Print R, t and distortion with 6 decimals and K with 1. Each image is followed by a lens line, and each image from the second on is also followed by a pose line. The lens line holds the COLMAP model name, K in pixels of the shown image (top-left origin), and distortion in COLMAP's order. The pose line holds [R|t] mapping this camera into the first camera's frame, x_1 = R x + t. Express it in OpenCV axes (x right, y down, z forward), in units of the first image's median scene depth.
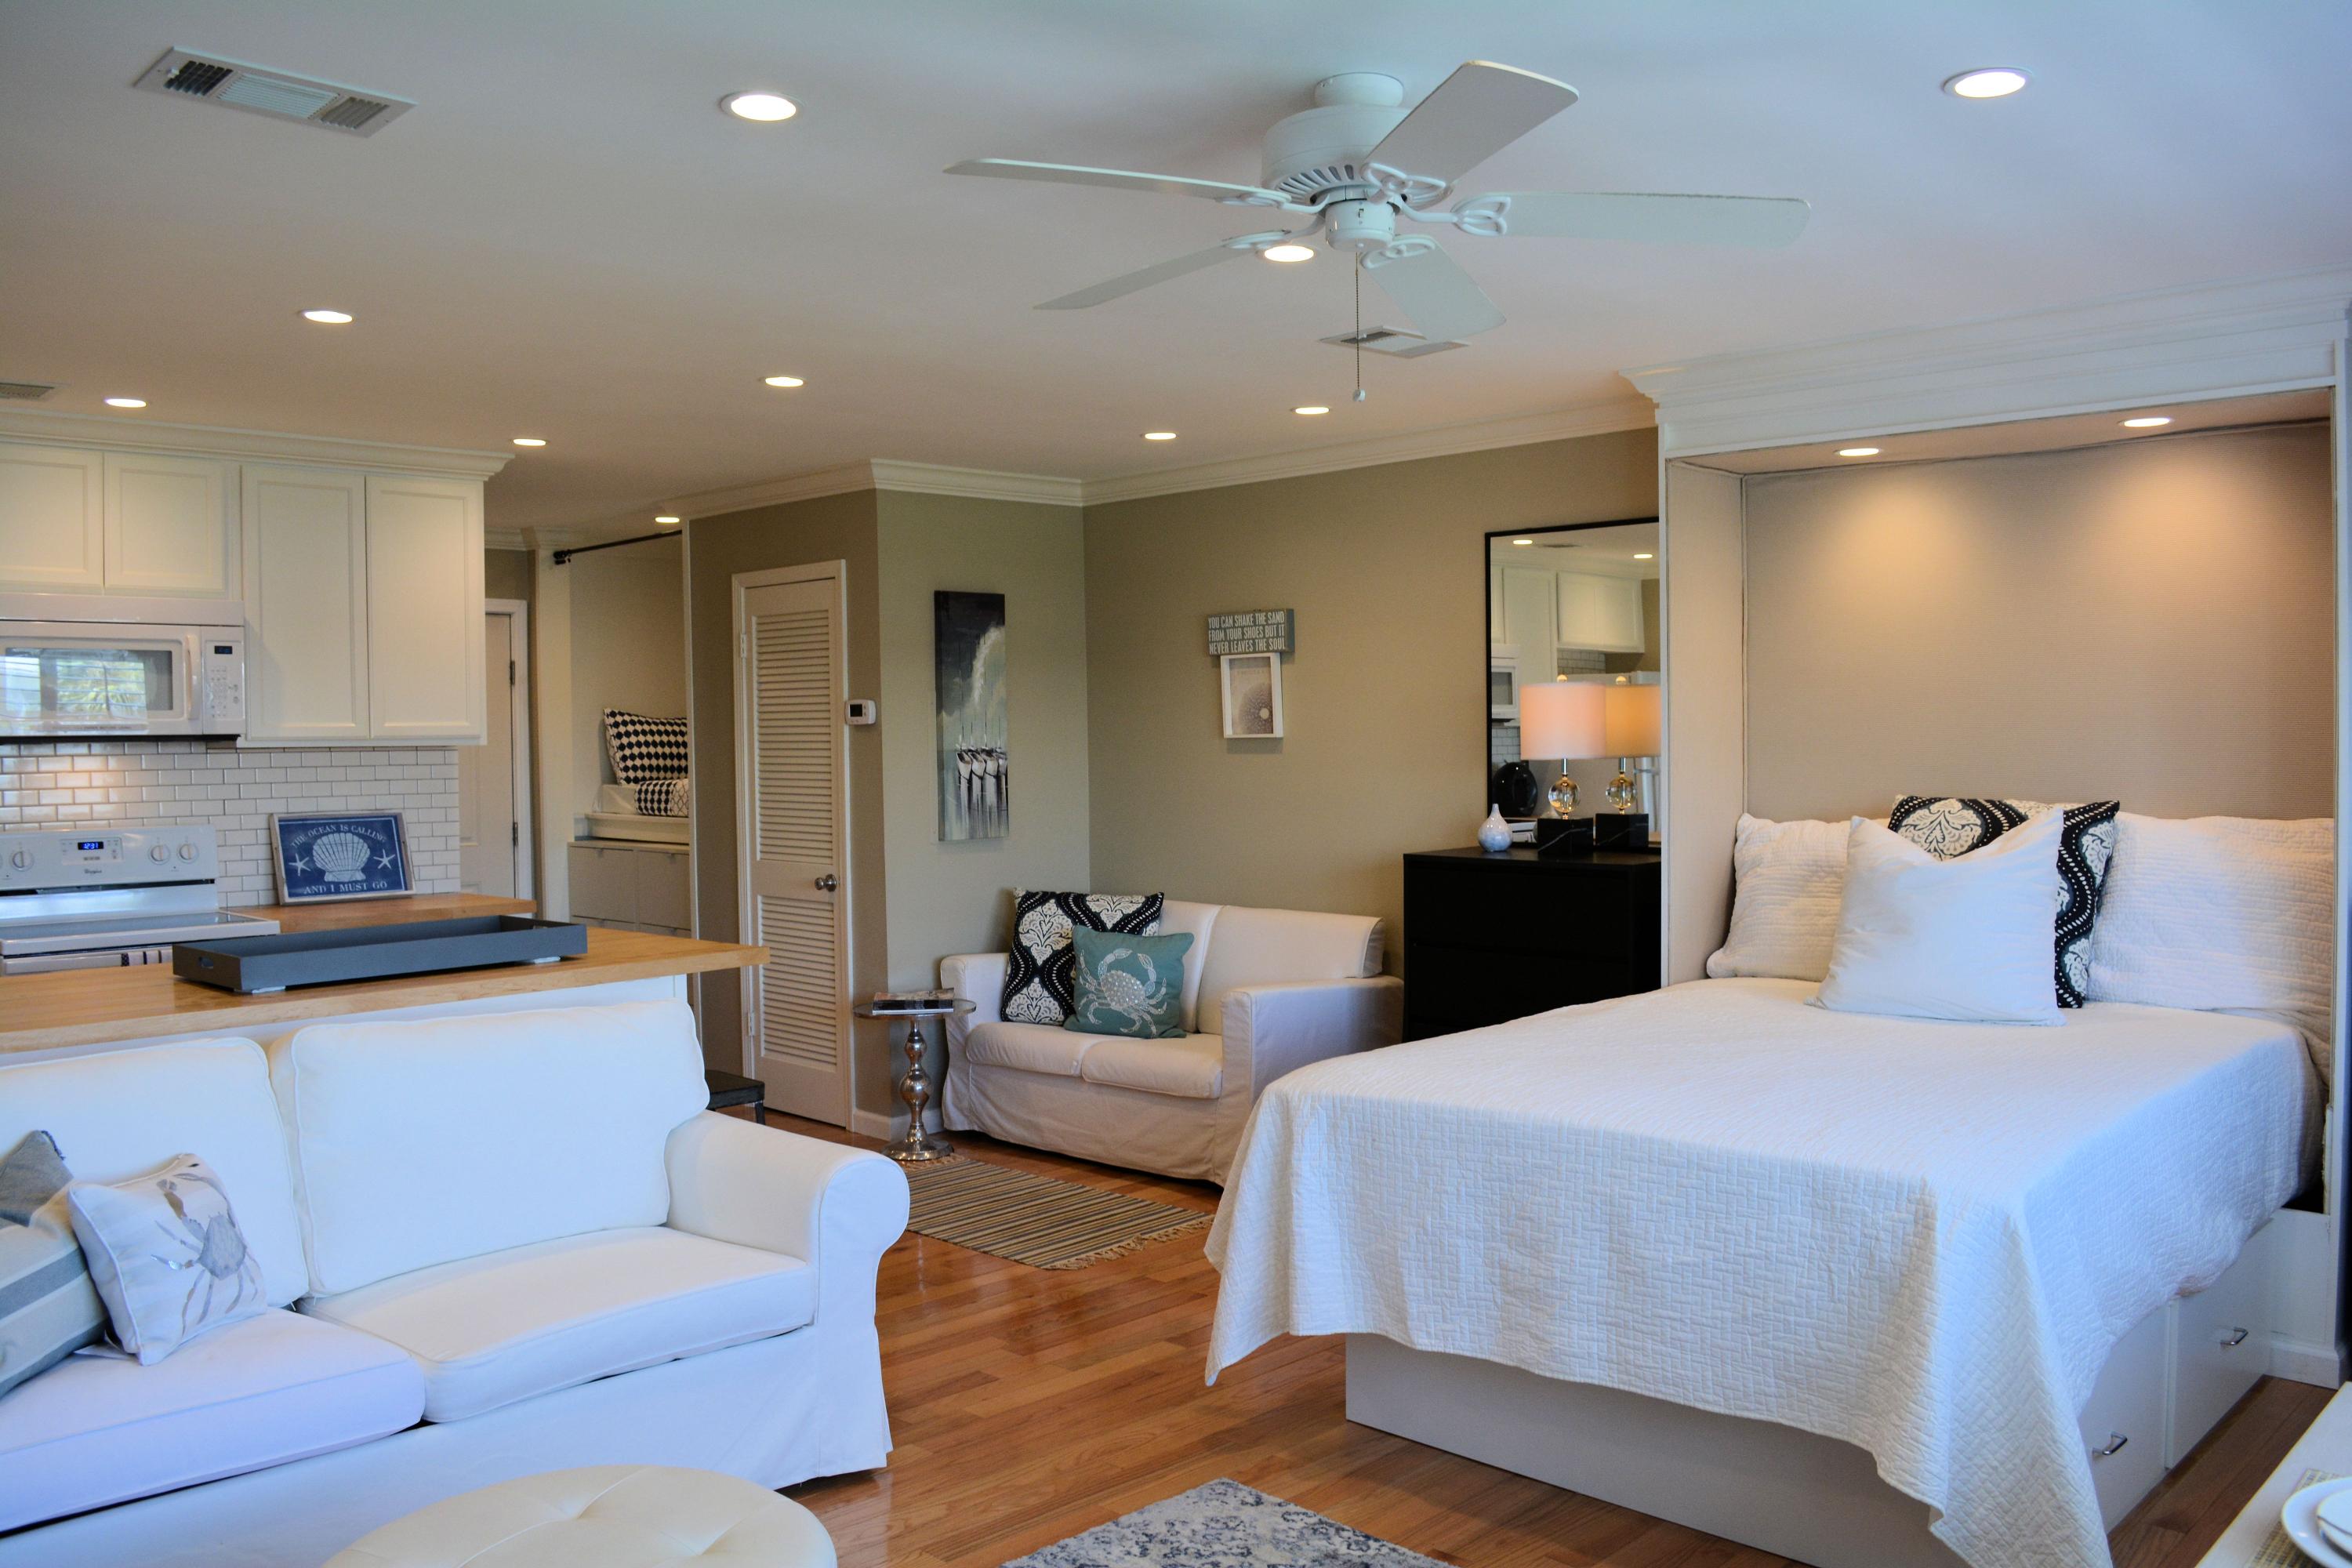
lens RADIAL K [[1821.2, 0, 1176.0], [0, 1821.2, 784.0], [0, 0, 1]] dist [-0.075758, 0.001376]
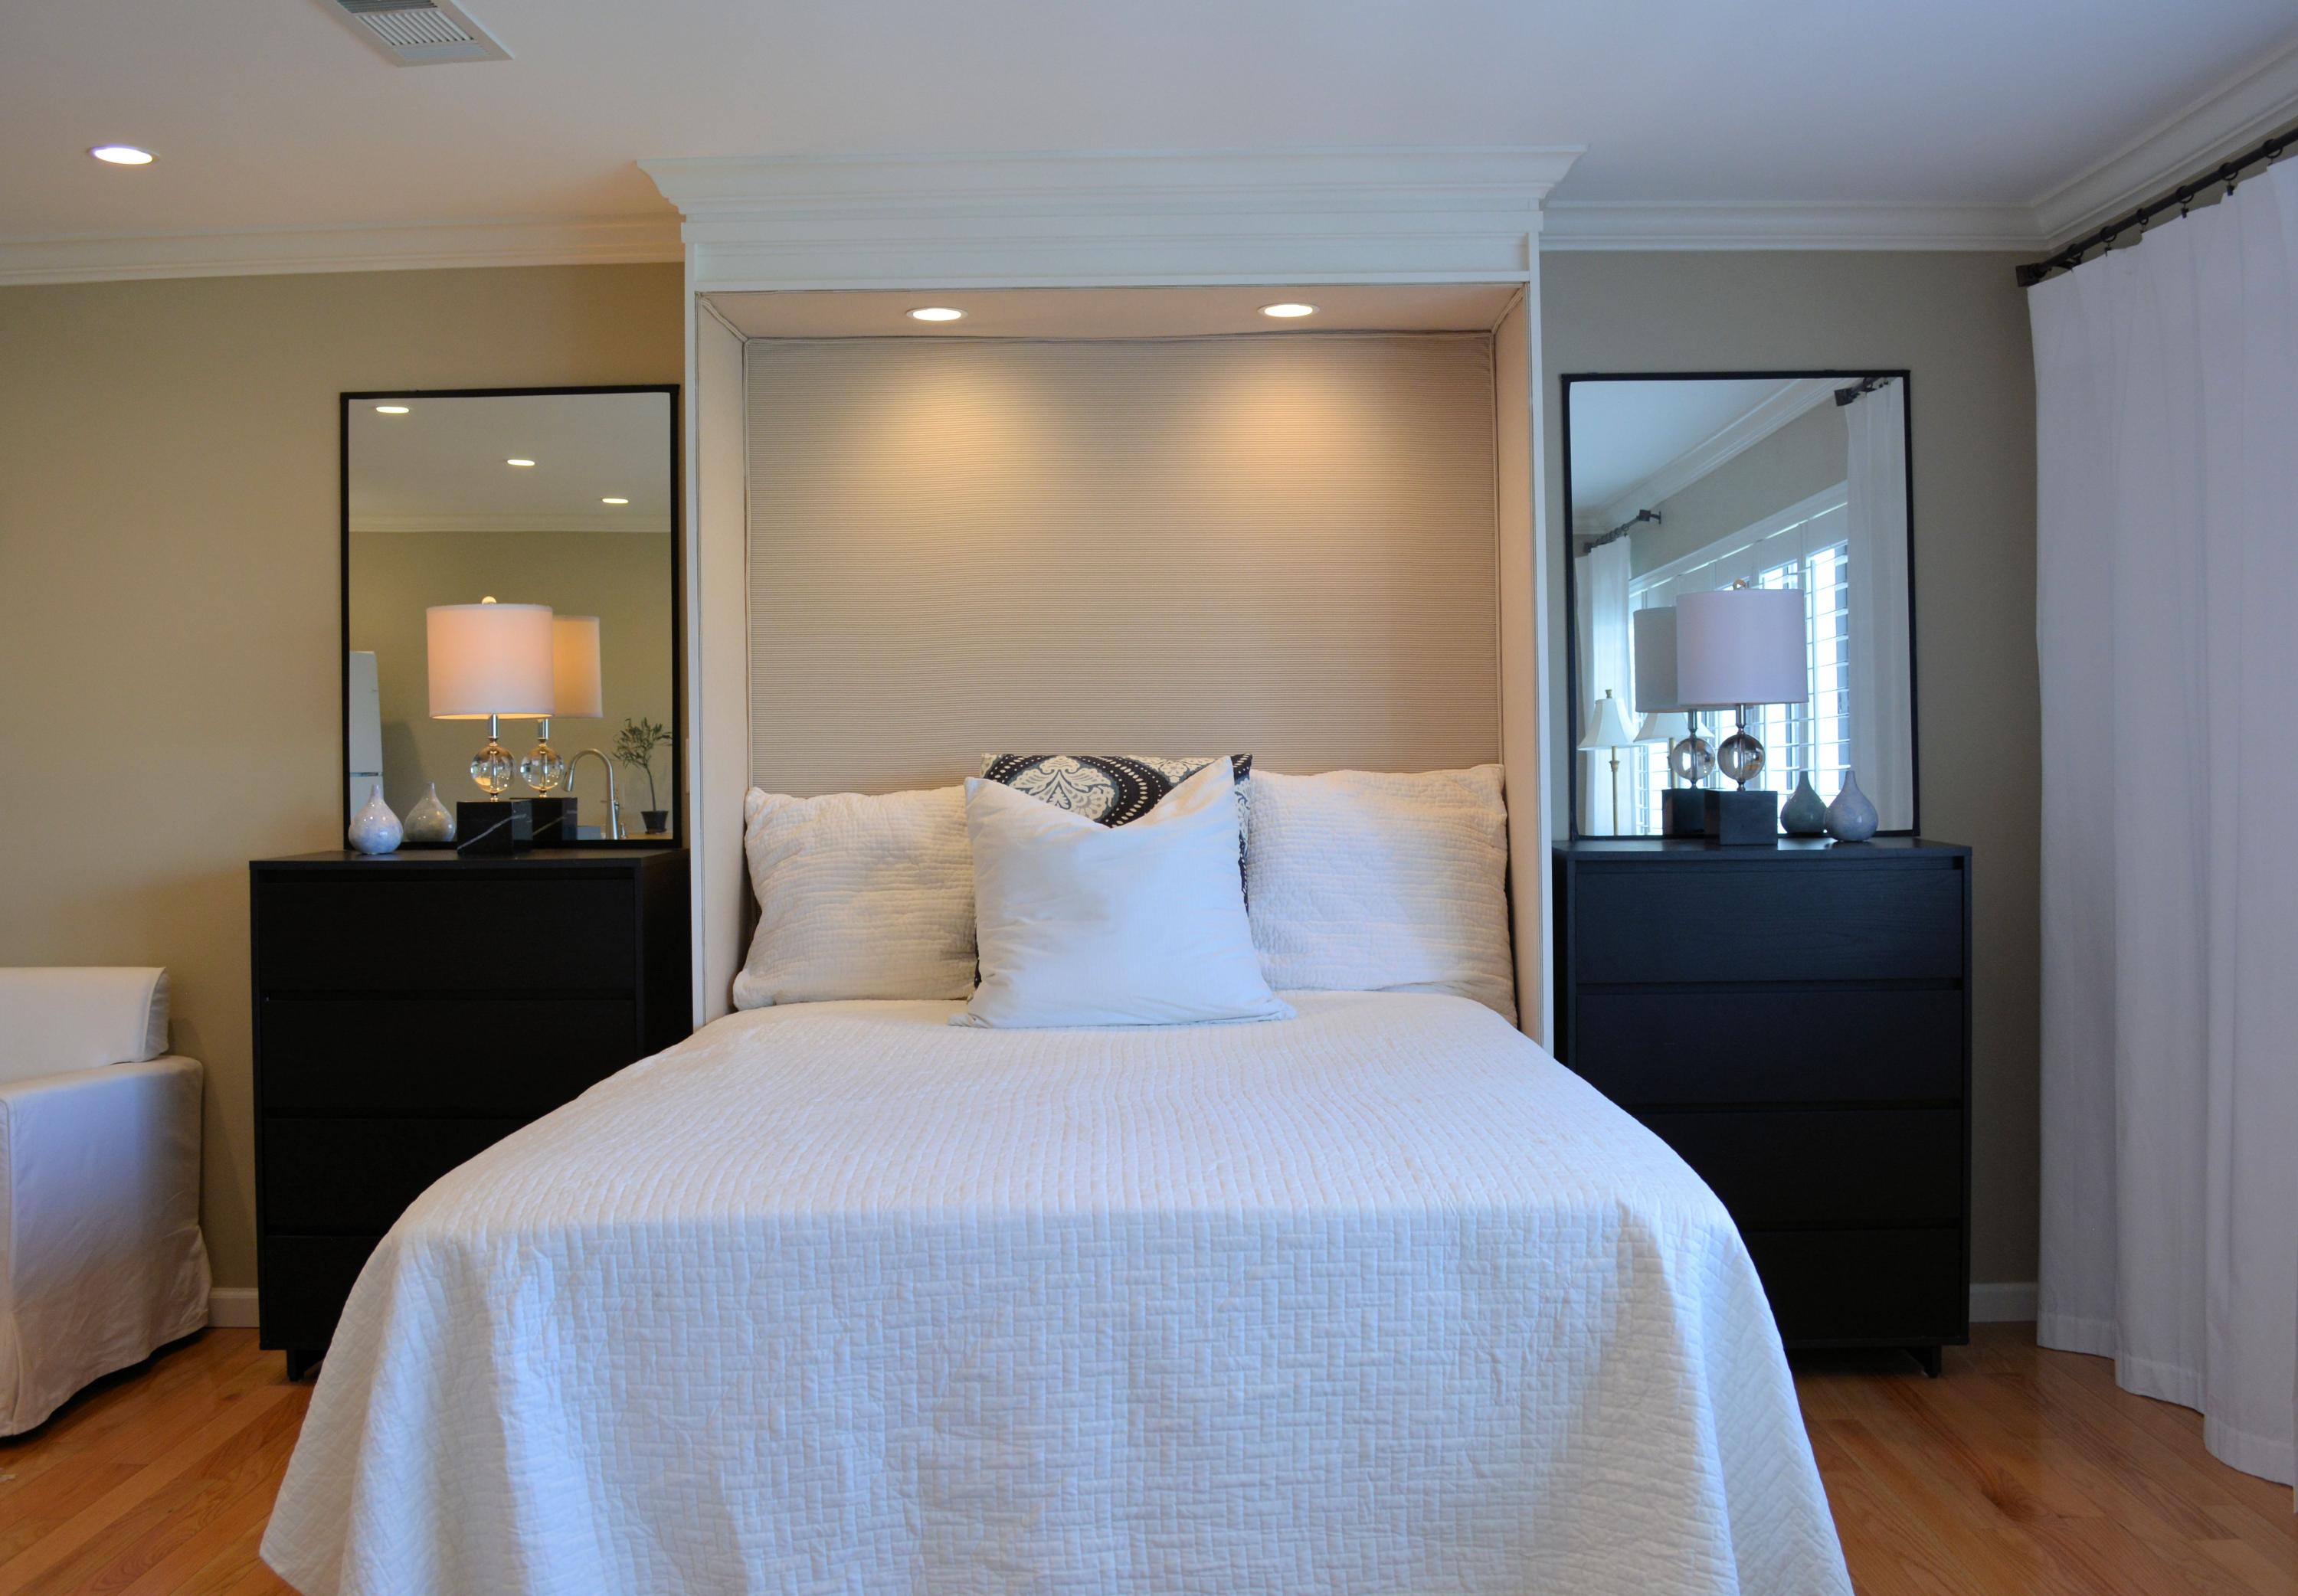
lens RADIAL K [[2014.9, 0, 1149.0], [0, 2014.9, 798.0], [0, 0, 1]] dist [-0.089313, -0.001560]
pose [[0.723813, -0.008945, 0.689938, -0.200895], [0.021672, 0.999717, -0.009775, 0.046475], [-0.689656, 0.022028, 0.723802, 0.412555]]
